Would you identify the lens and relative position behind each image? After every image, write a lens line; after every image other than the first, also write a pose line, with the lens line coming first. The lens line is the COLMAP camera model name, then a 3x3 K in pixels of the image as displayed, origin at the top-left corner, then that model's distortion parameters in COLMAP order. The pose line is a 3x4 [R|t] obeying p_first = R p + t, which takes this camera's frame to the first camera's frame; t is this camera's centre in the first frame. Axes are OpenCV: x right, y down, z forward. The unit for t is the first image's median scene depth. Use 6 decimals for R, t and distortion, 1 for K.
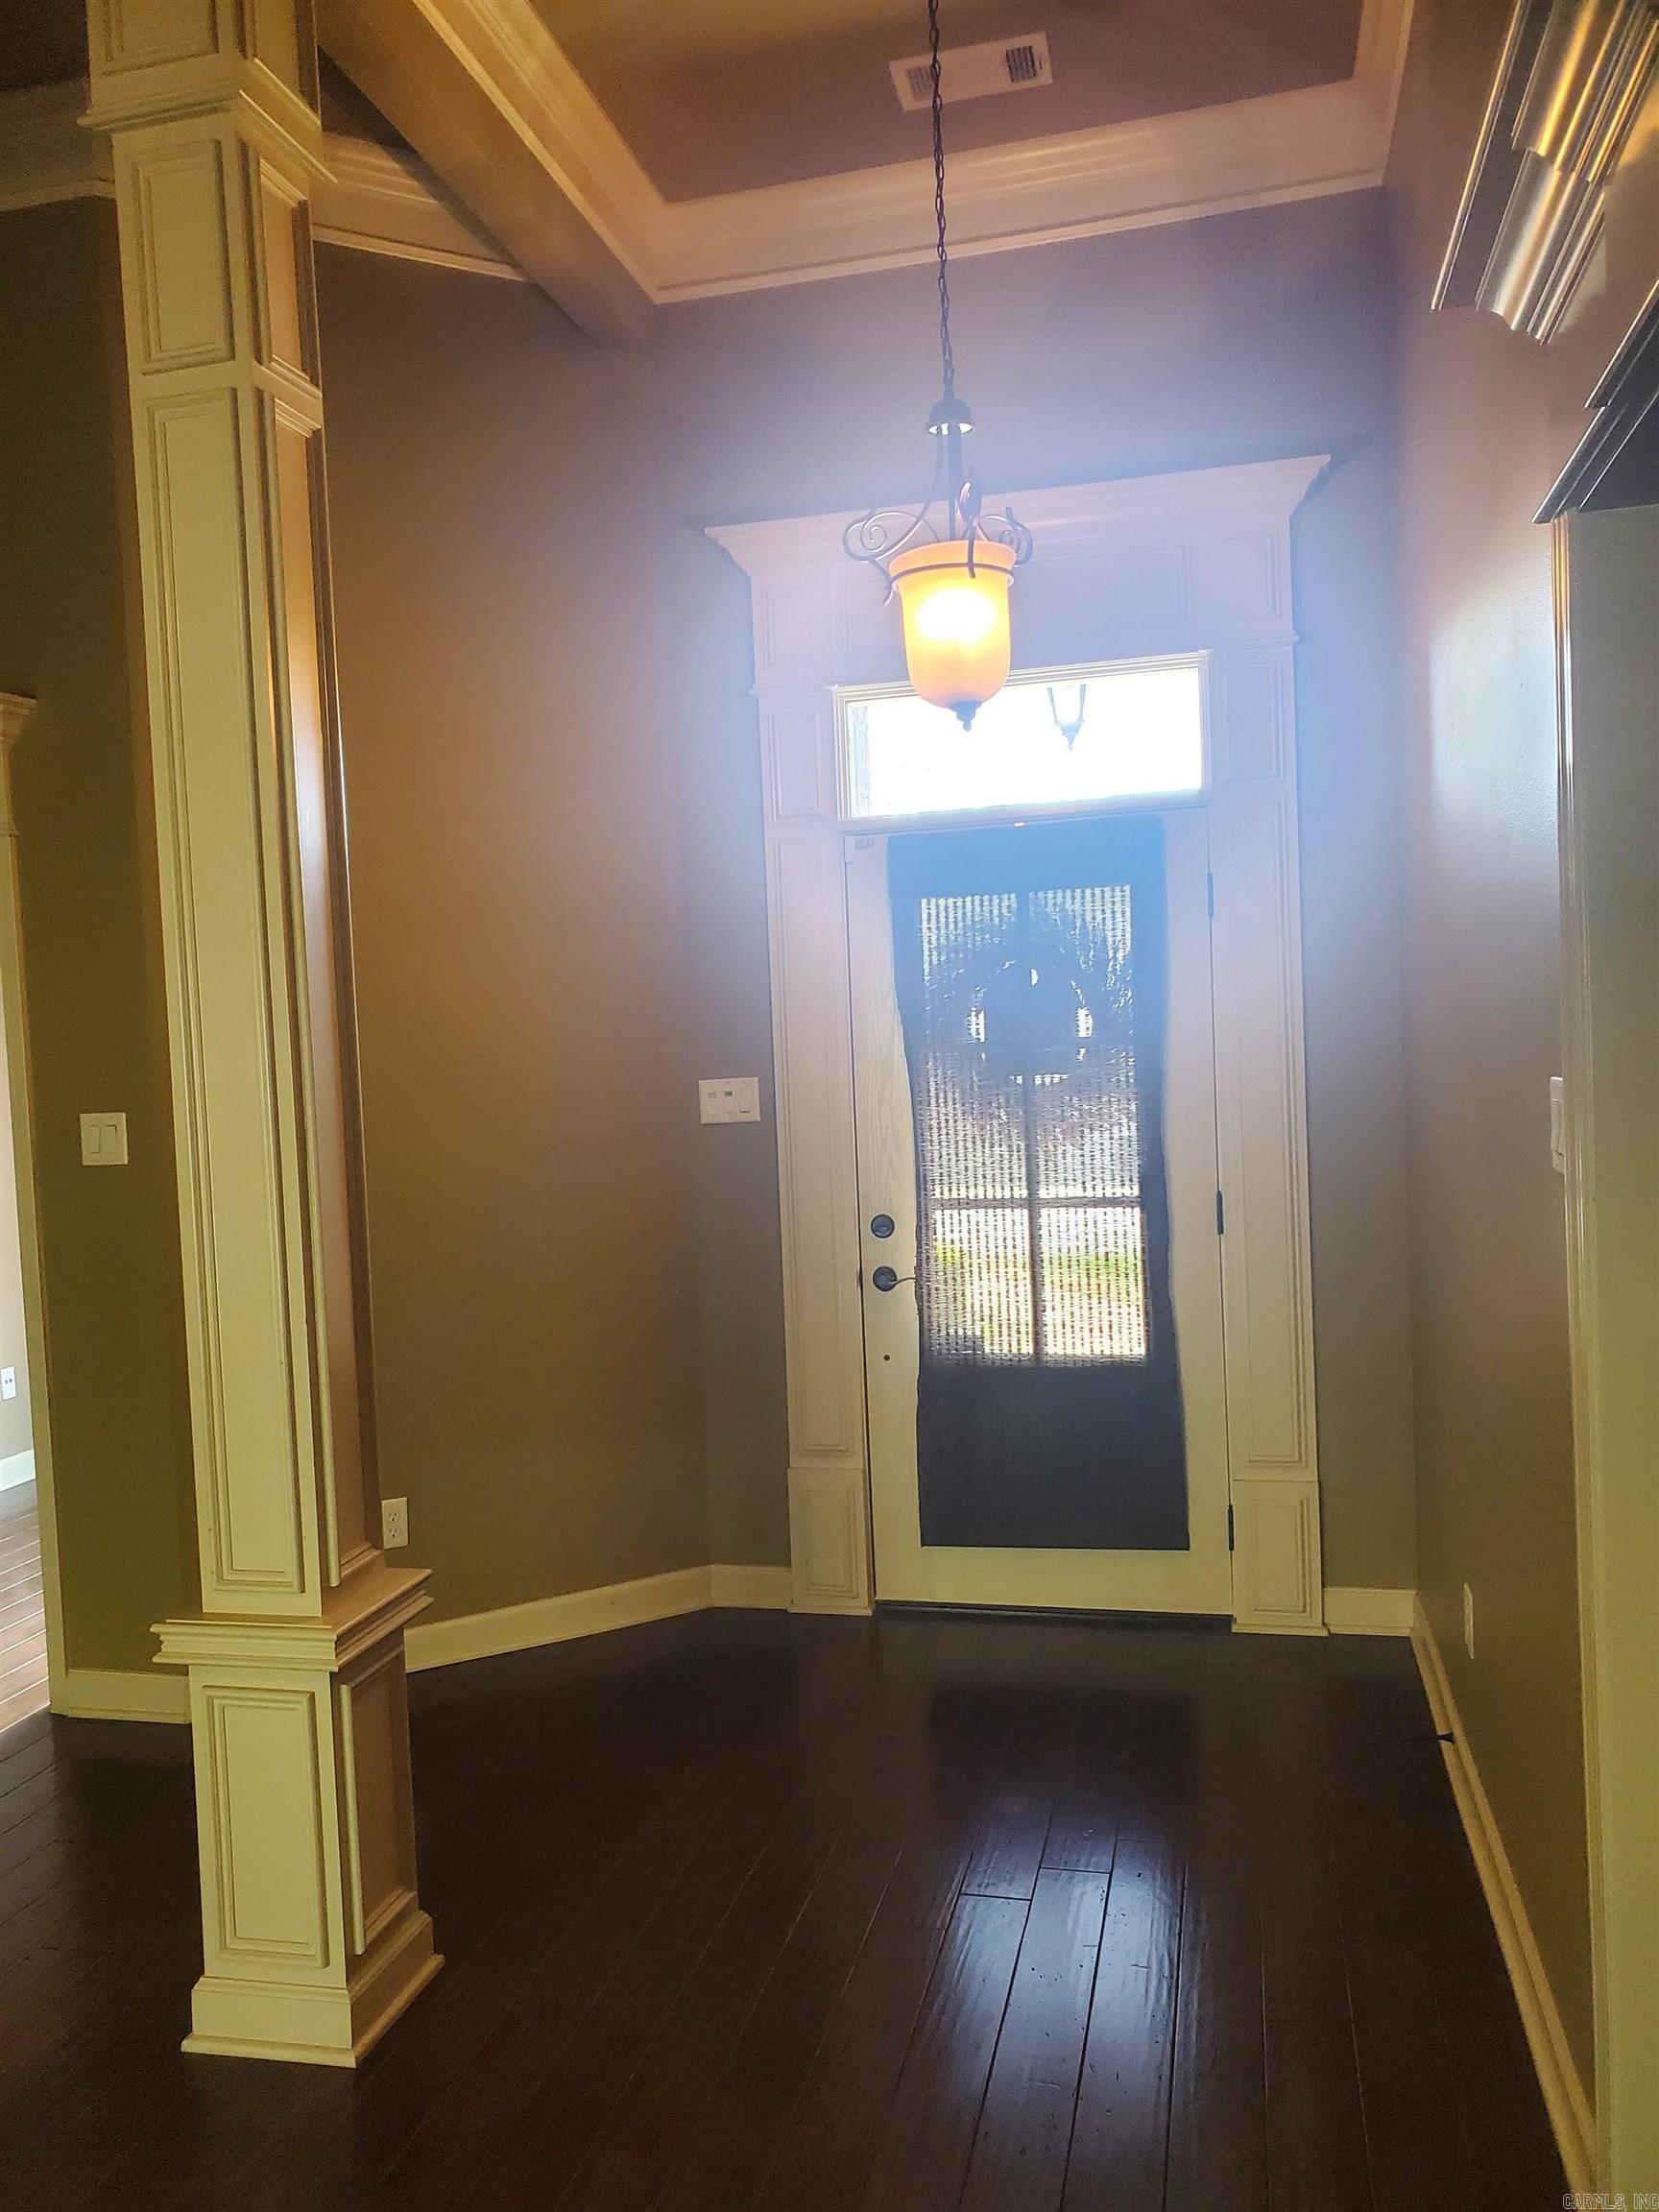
lens RADIAL K [[1691.9, 0, 792.8], [0, 1691.9, 1106.1], [0, 0, 1]] dist [0.211940, -0.583885]
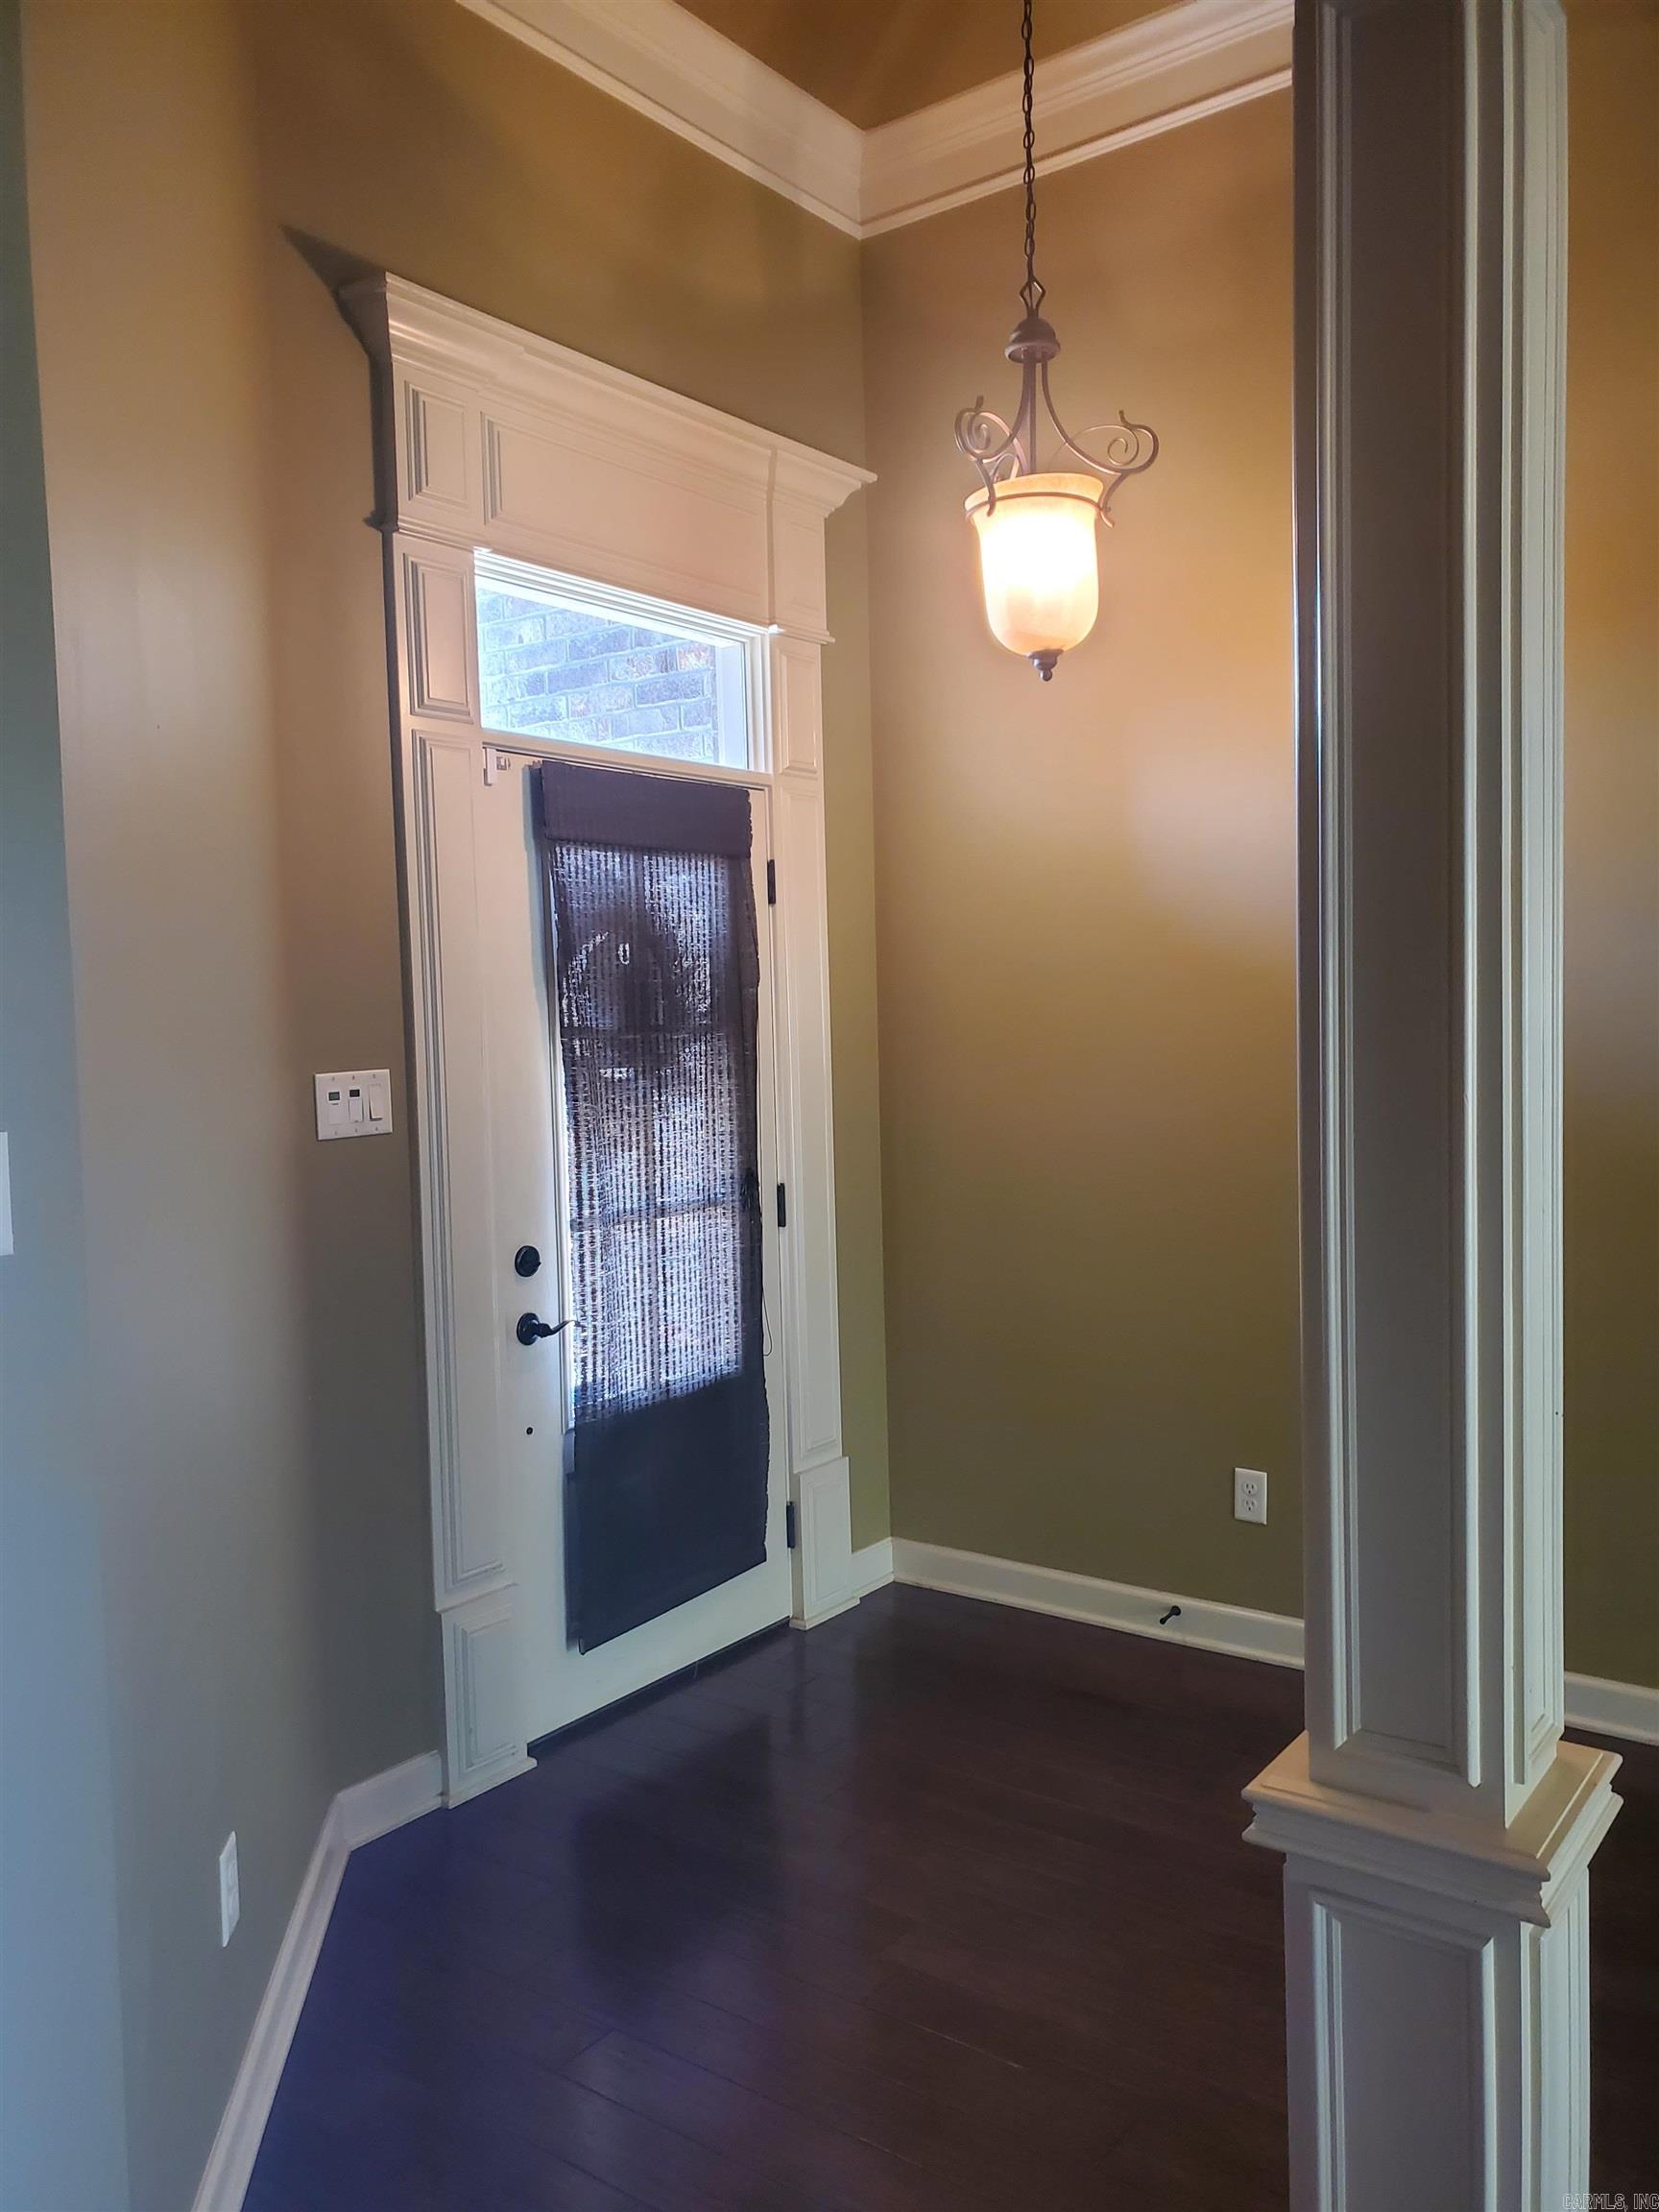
lens RADIAL K [[1691.9, 0, 792.8], [0, 1691.9, 1106.1], [0, 0, 1]] dist [0.211940, -0.583885]
pose [[0.380881, -0.014216, 0.924515, -0.623808], [0.047031, 0.998885, -0.004016, 0.009020], [-0.923427, 0.045010, 0.381125, 0.591361]]
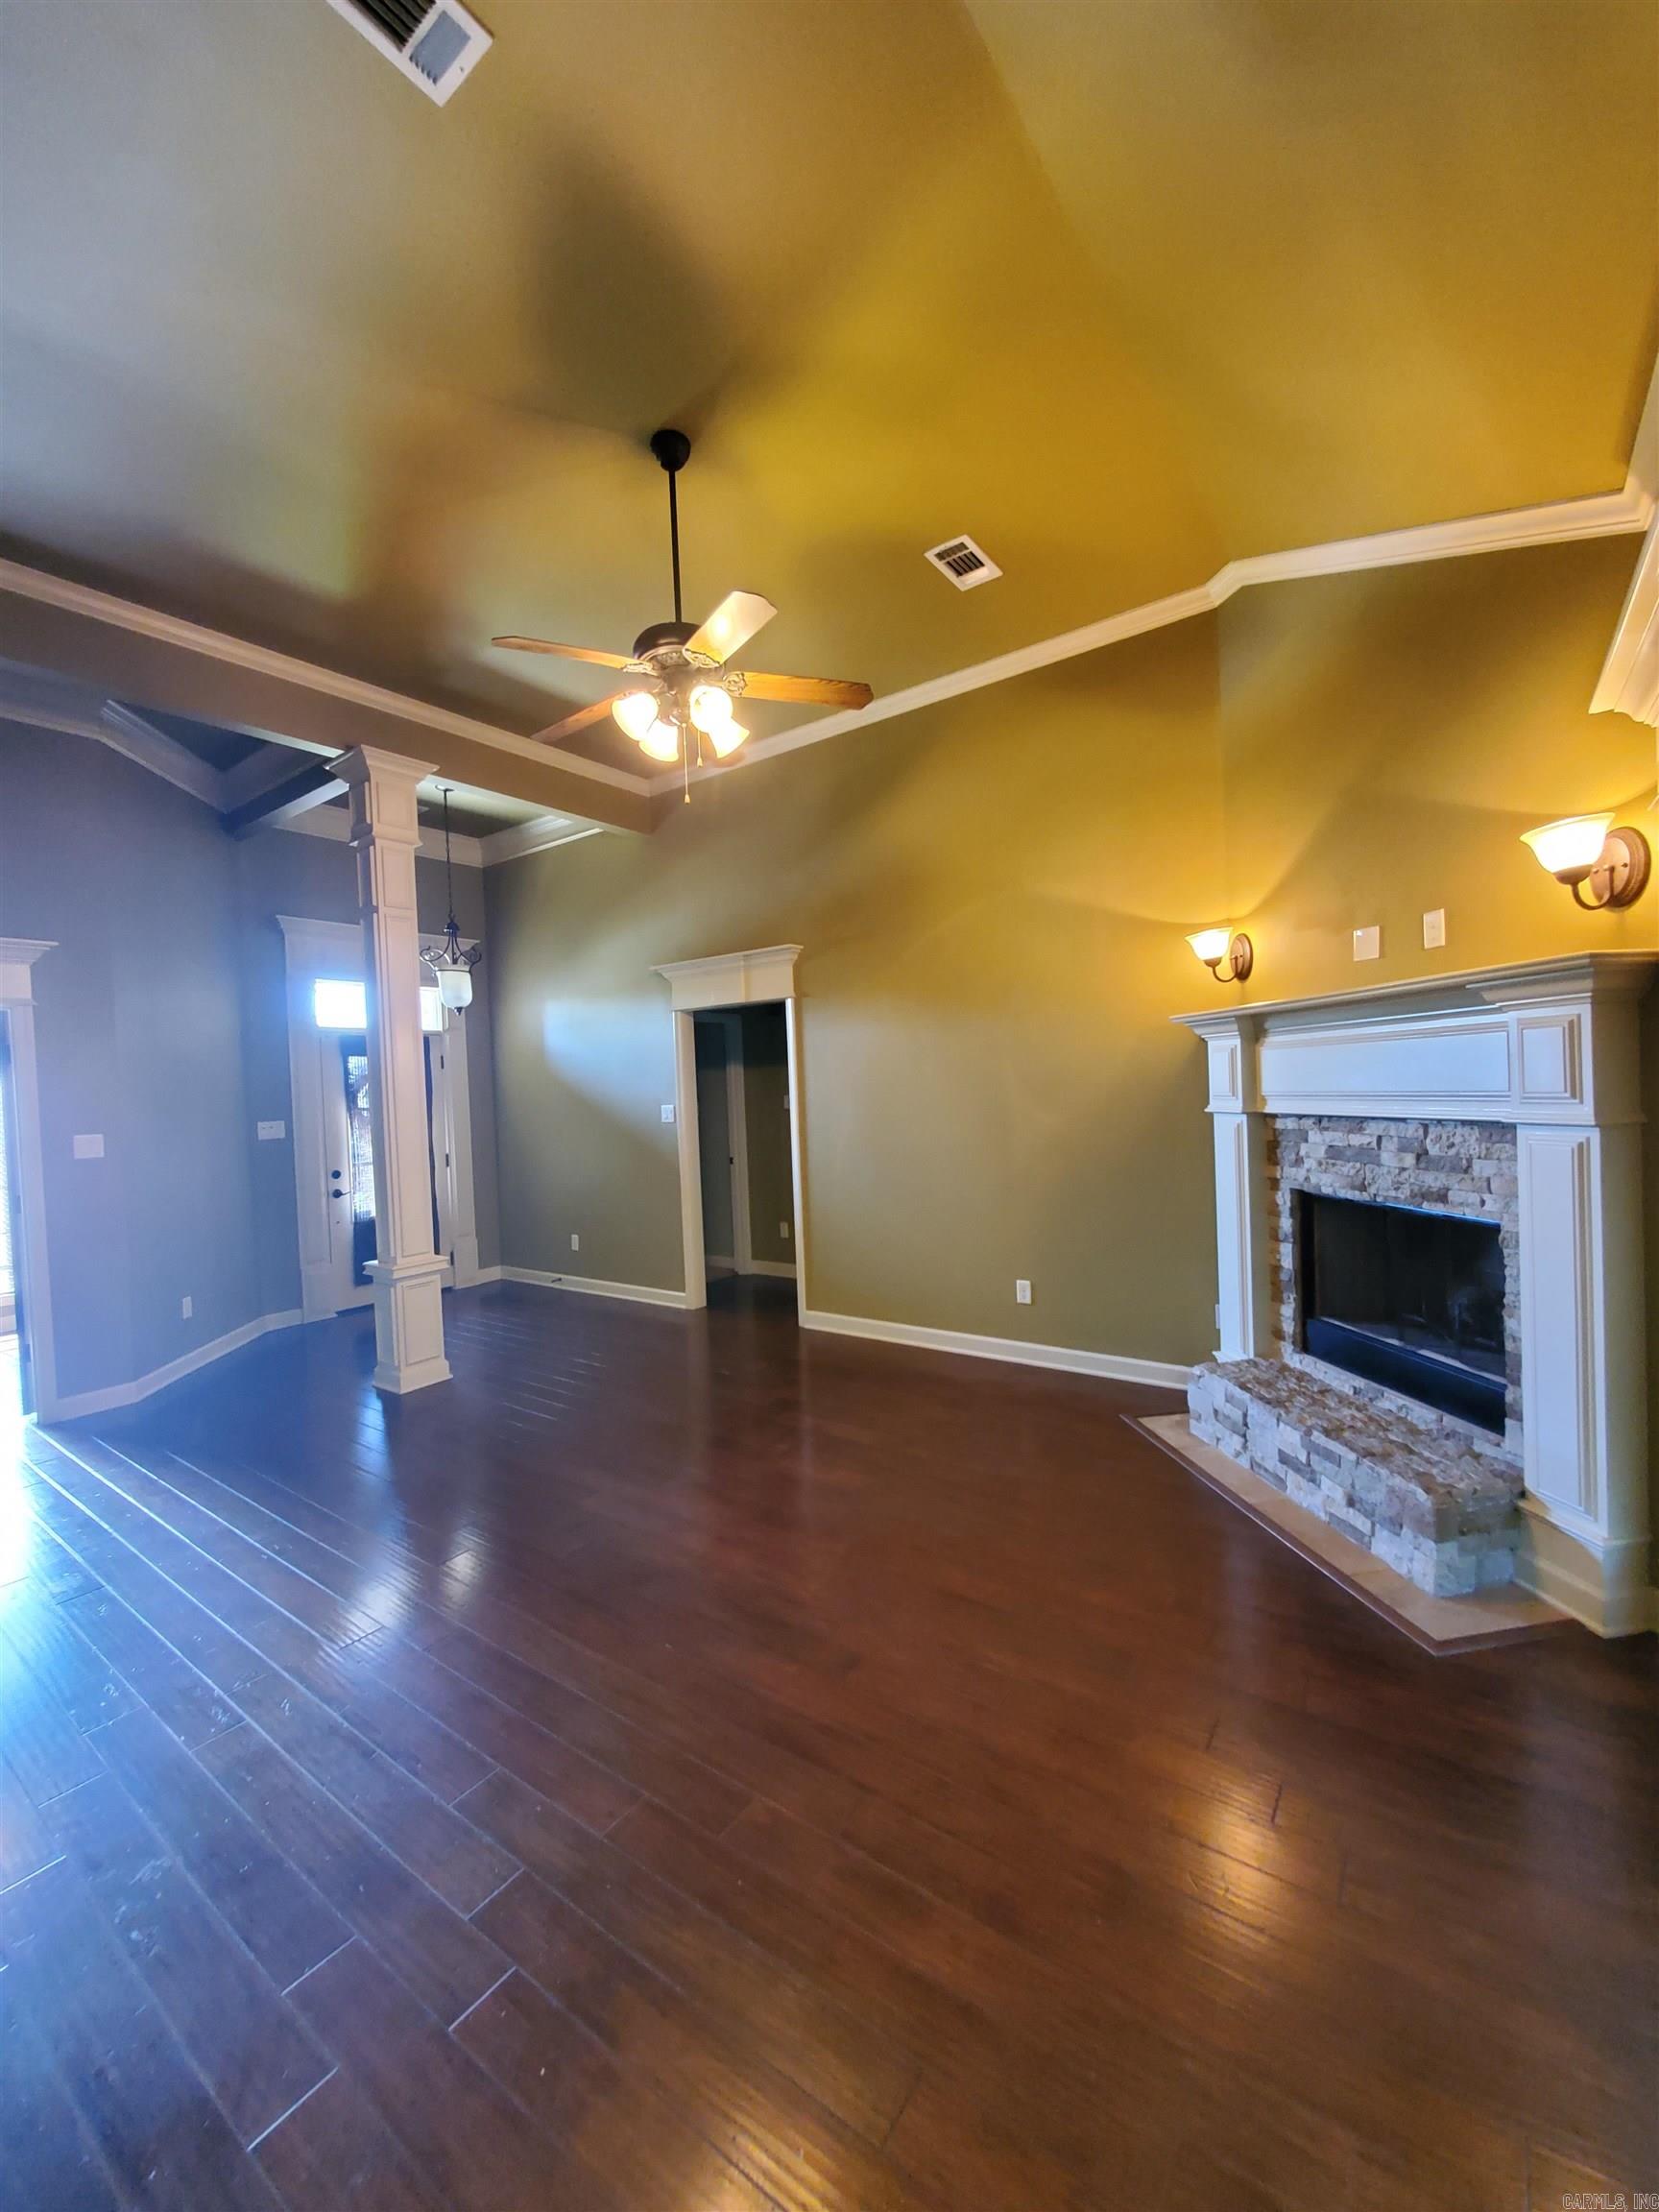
lens RADIAL K [[868.5, 0, 819.2], [0, 868.5, 1108.3], [0, 0, 1]] dist [0.005904, -0.005379]
pose [[0.371536, 0.010851, 0.928355, -0.968363], [0.060057, 0.997557, -0.035695, 0.061456], [-0.926474, 0.069016, 0.369977, -0.250876]]
